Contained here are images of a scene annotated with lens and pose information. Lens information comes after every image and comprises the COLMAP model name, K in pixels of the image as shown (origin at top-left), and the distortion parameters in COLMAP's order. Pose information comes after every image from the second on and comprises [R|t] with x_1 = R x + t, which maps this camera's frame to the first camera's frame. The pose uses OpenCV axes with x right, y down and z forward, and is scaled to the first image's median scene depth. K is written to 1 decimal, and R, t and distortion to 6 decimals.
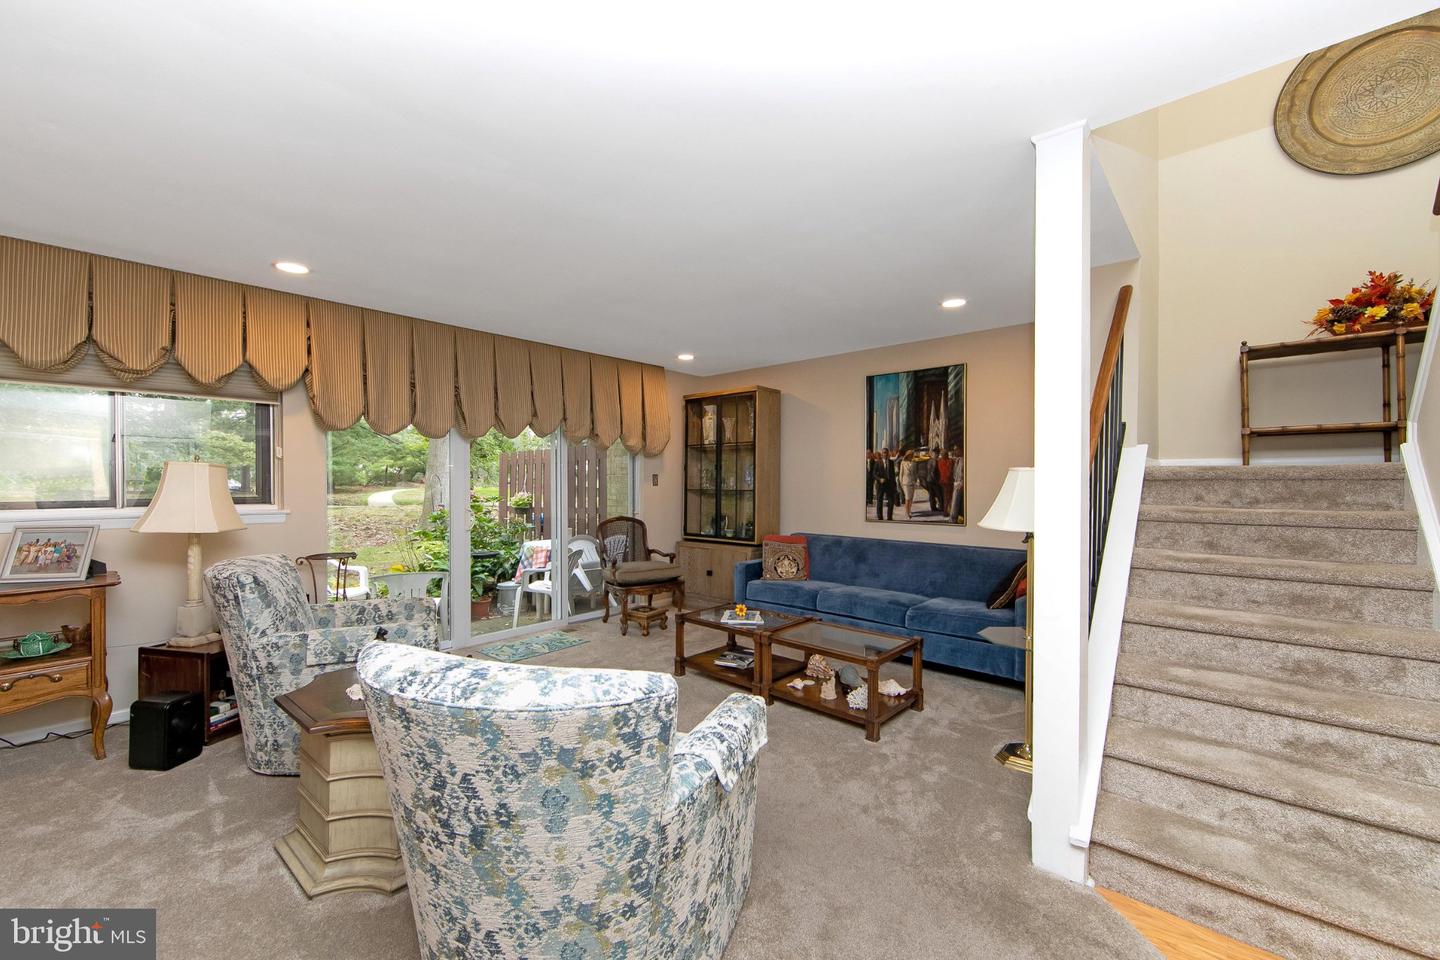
lens RADIAL K [[577.5, 0, 731.0], [0, 577.5, 481.5], [0, 0, 1]] dist [-0.011690, 0.002696]
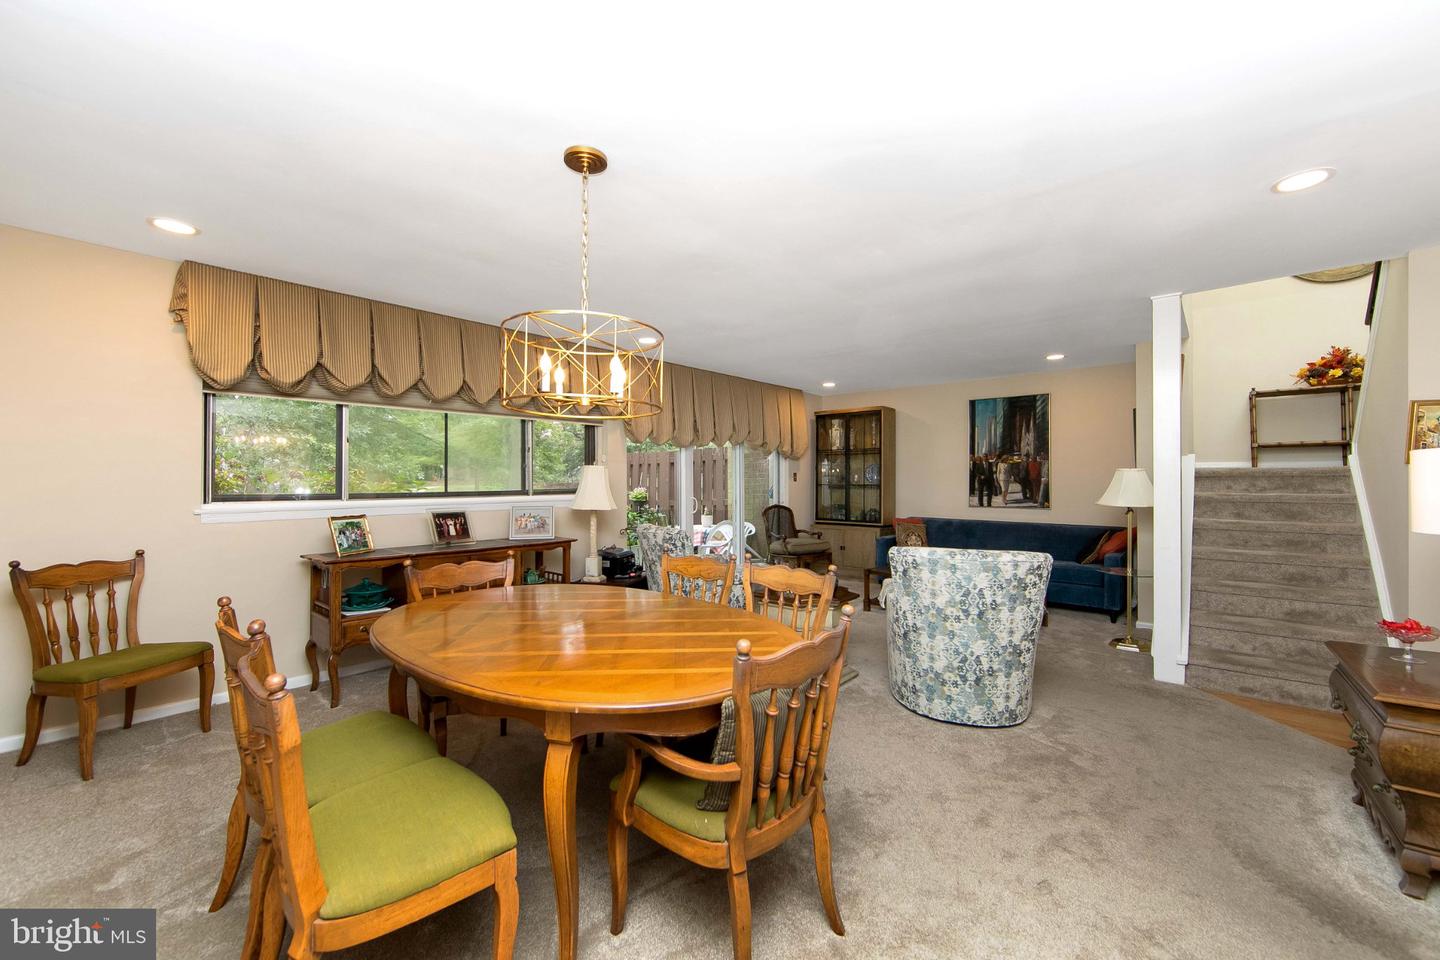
lens RADIAL K [[577.5, 0, 720.3], [0, 577.5, 473.3], [0, 0, 1]] dist [-0.011690, 0.002696]
pose [[0.999987, -0.001313, 0.004982, -0.570022], [0.001365, 0.999946, -0.010312, 0.003386], [-0.004969, 0.010319, 0.999934, -0.556186]]
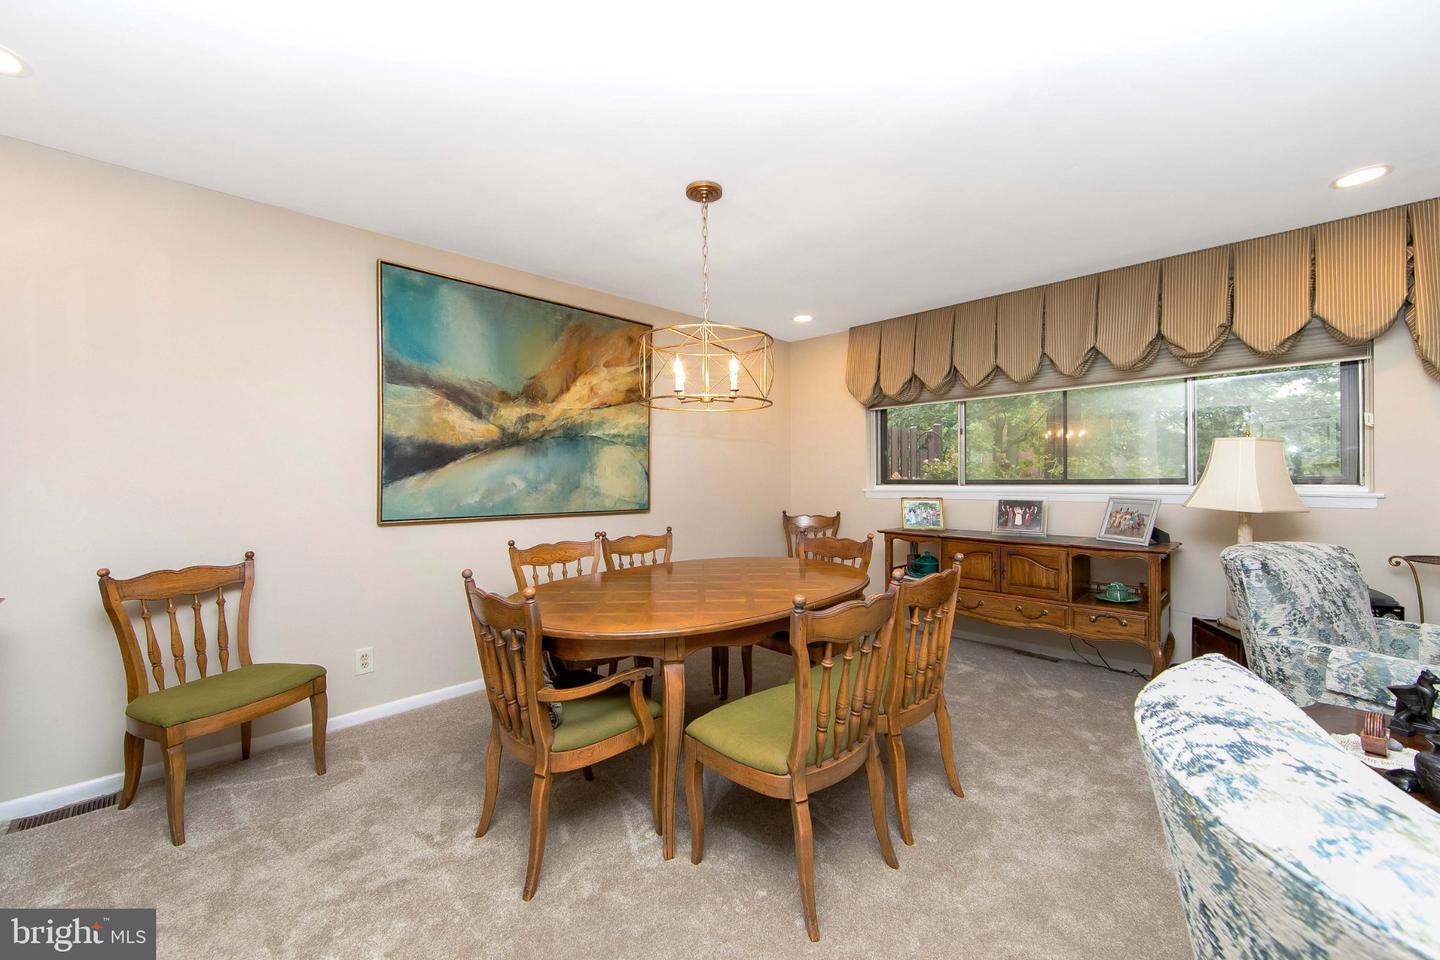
lens RADIAL K [[577.5, 0, 743.2], [0, 577.5, 482.9], [0, 0, 1]] dist [-0.011690, 0.002696]
pose [[-0.067441, 0.006771, -0.997700, 0.064059], [0.010358, 0.999928, 0.006086, 0.026506], [0.997670, -0.009924, -0.067506, 0.229172]]
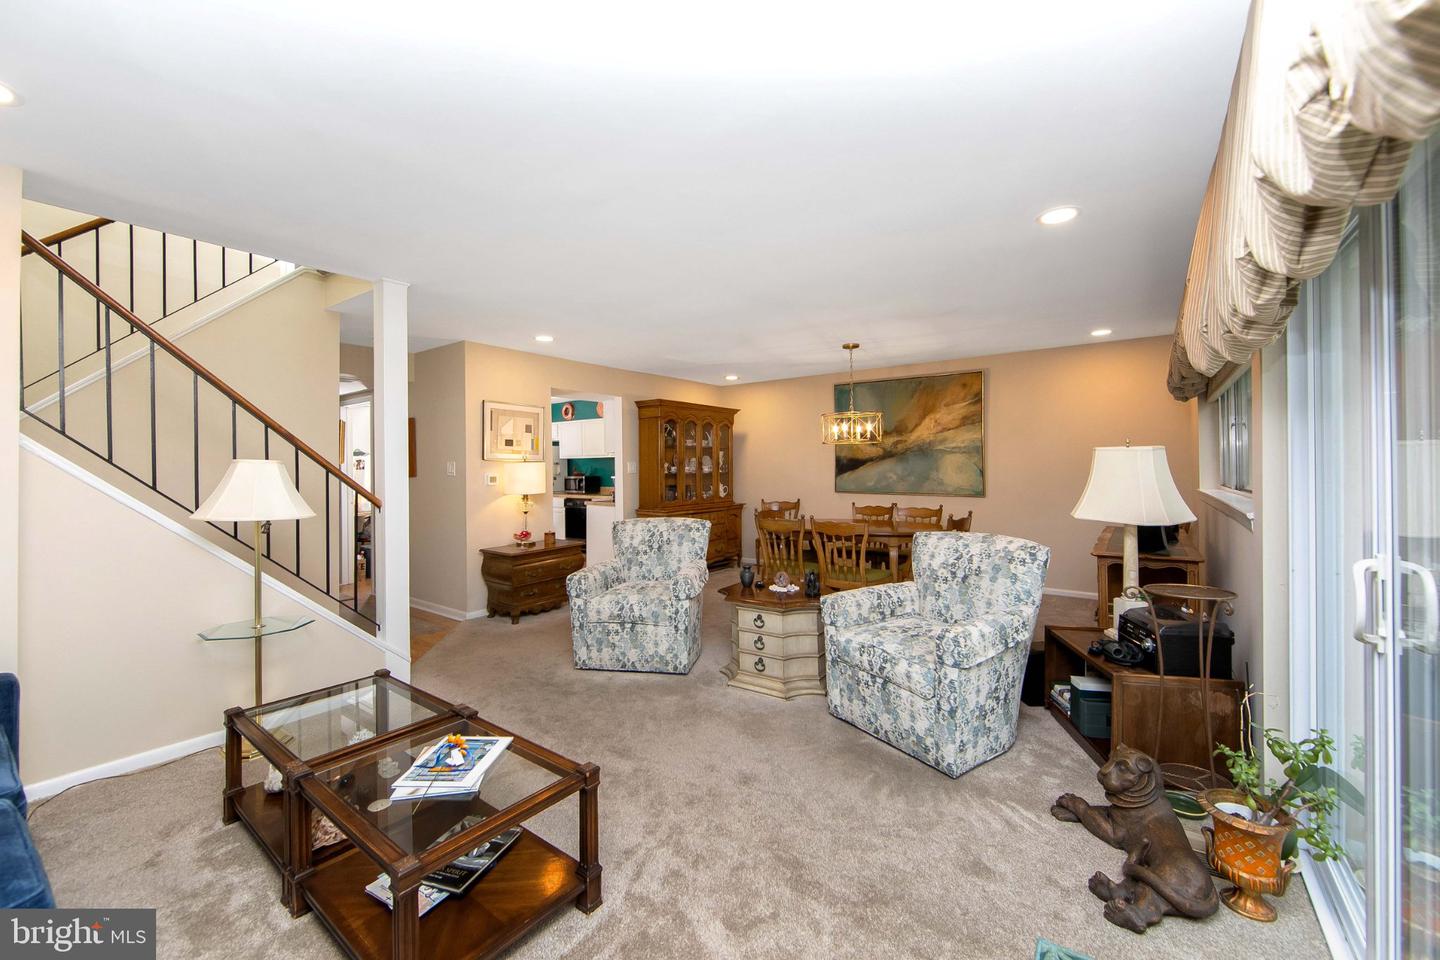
lens RADIAL K [[577.5, 0, 721.3], [0, 577.5, 474.1], [0, 0, 1]] dist [-0.011690, 0.002696]
pose [[-0.996448, 0.009711, -0.083648, -0.150051], [0.009033, 0.999923, 0.008472, 0.001111], [0.083724, 0.007686, -0.996459, 1.565759]]
